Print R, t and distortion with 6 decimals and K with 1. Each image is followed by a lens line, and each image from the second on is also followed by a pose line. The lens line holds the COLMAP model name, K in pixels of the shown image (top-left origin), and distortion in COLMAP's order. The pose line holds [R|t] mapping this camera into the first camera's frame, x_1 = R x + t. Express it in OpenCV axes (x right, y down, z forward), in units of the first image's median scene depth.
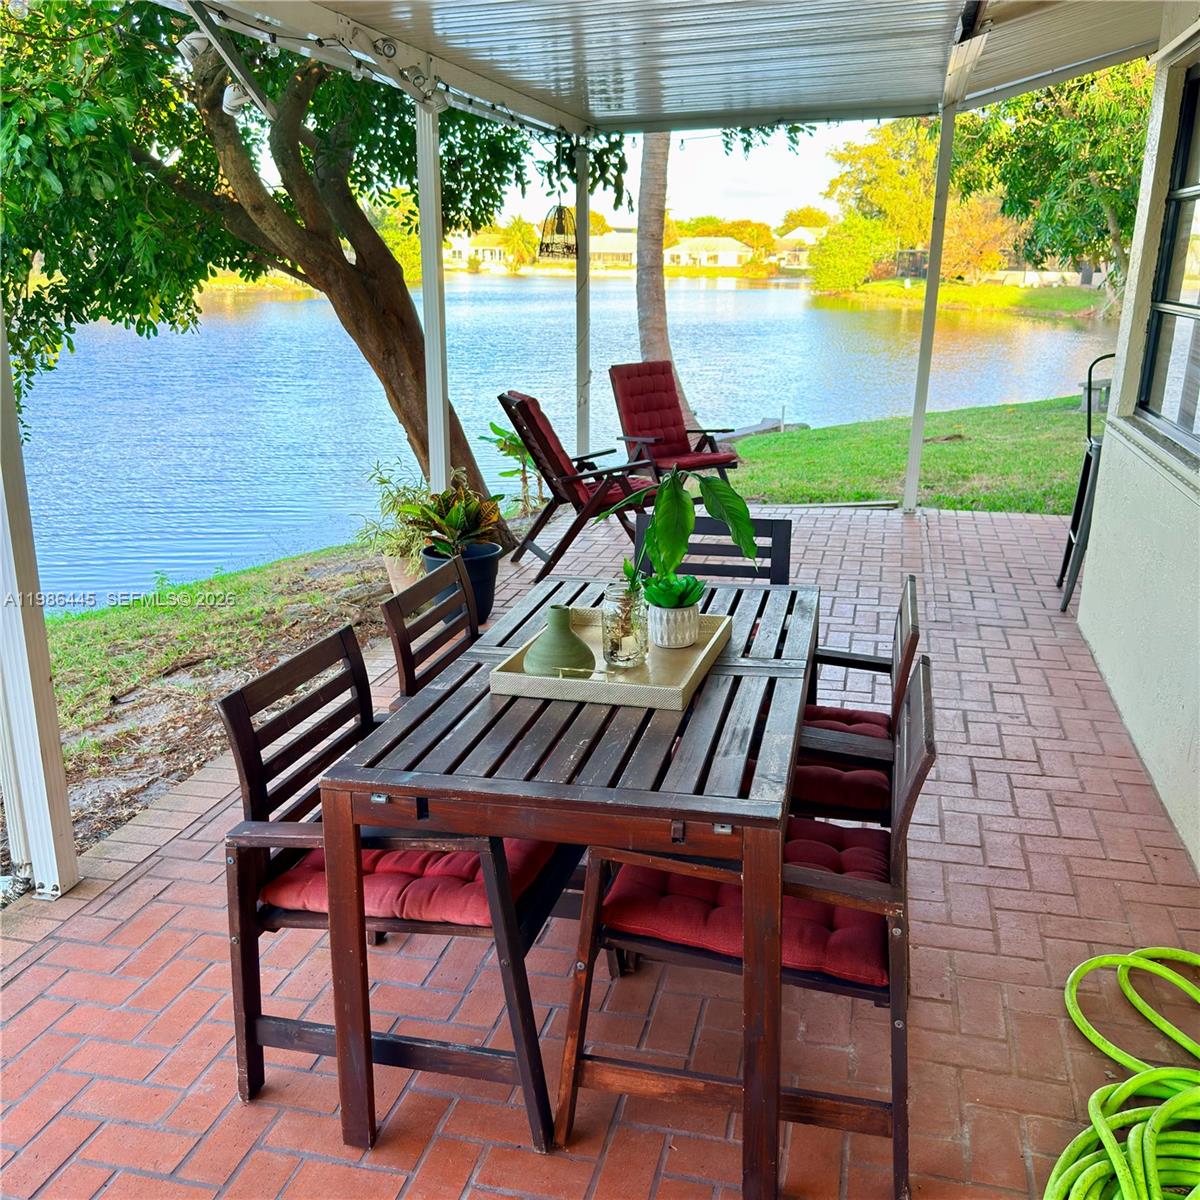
lens RADIAL K [[1108.9, 0, 595.7], [0, 1108.9, 601.7], [0, 0, 1]] dist [0.178722, -0.361418]
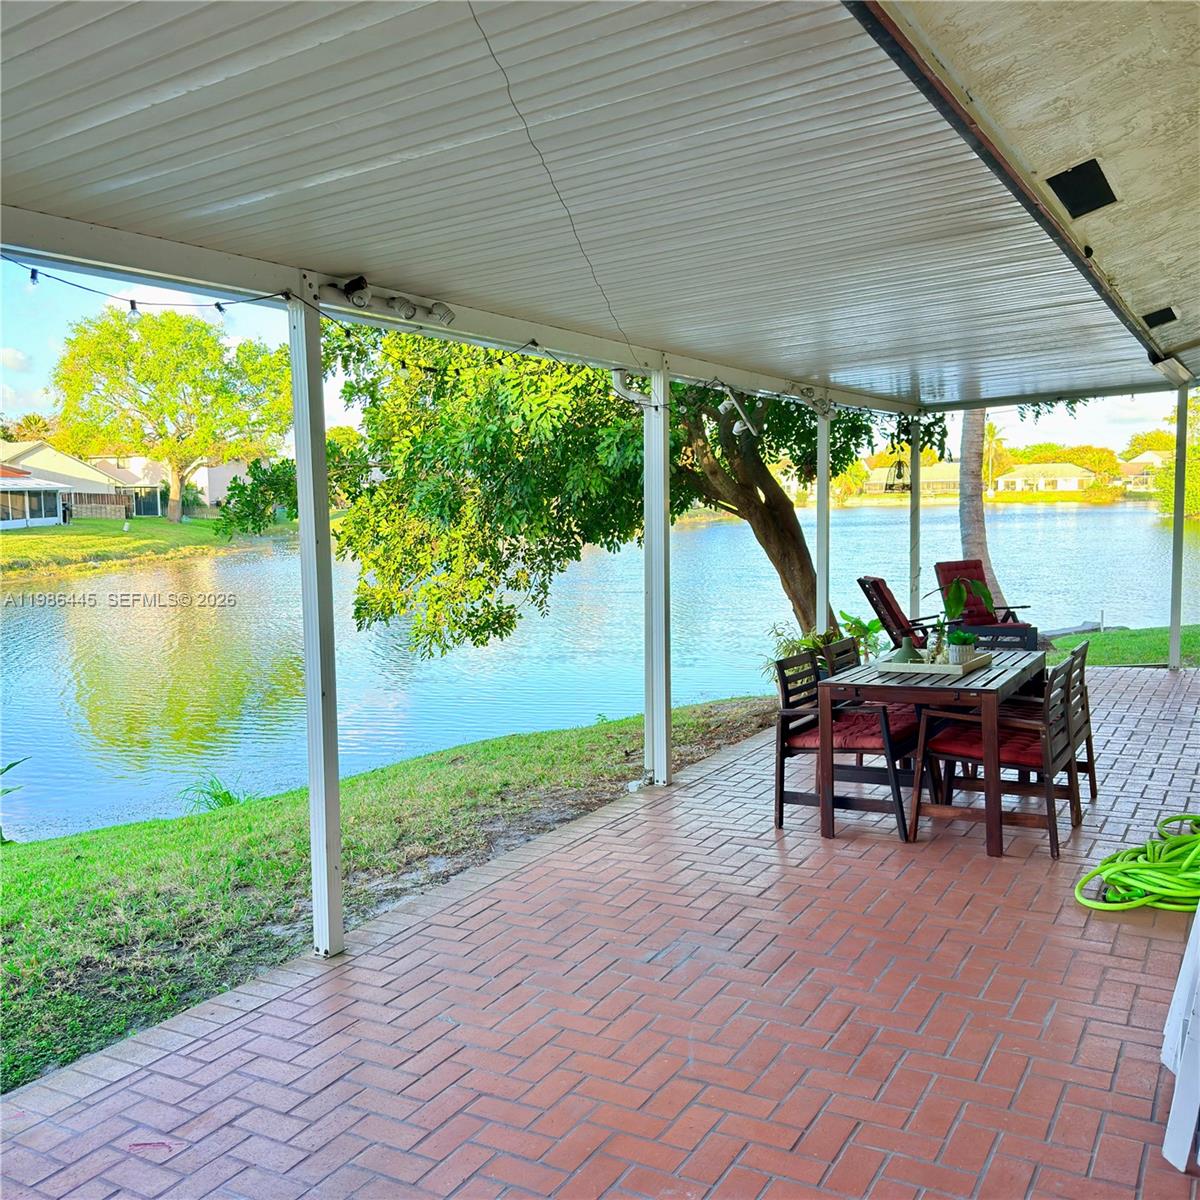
lens RADIAL K [[1108.9, 0, 595.7], [0, 1108.9, 601.7], [0, 0, 1]] dist [0.178722, -0.361418]
pose [[0.959761, 0.000089, -0.280816, 0.000036], [-0.055612, 0.980255, -0.189755, 0.132535], [0.275255, 0.197737, 0.940816, -0.456752]]
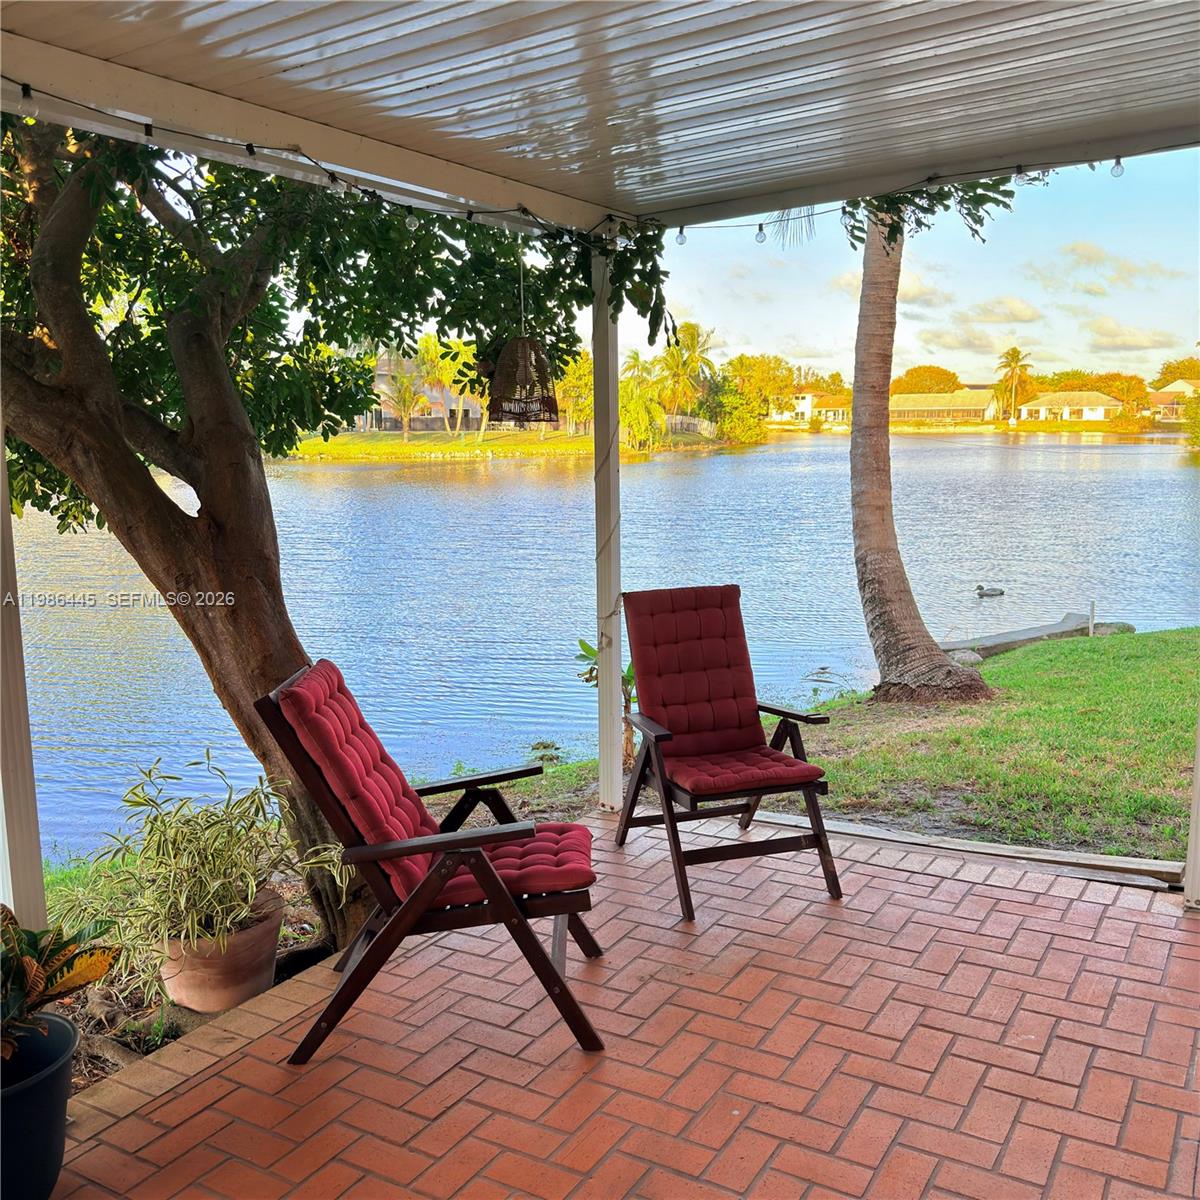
lens RADIAL K [[1108.9, 0, 595.7], [0, 1108.9, 601.7], [0, 0, 1]] dist [0.178722, -0.361418]
pose [[0.954690, 0.031663, -0.295913, 0.168516], [-0.071300, 0.989701, -0.124130, -0.129451], [0.288935, 0.139604, 0.947115, 0.428190]]
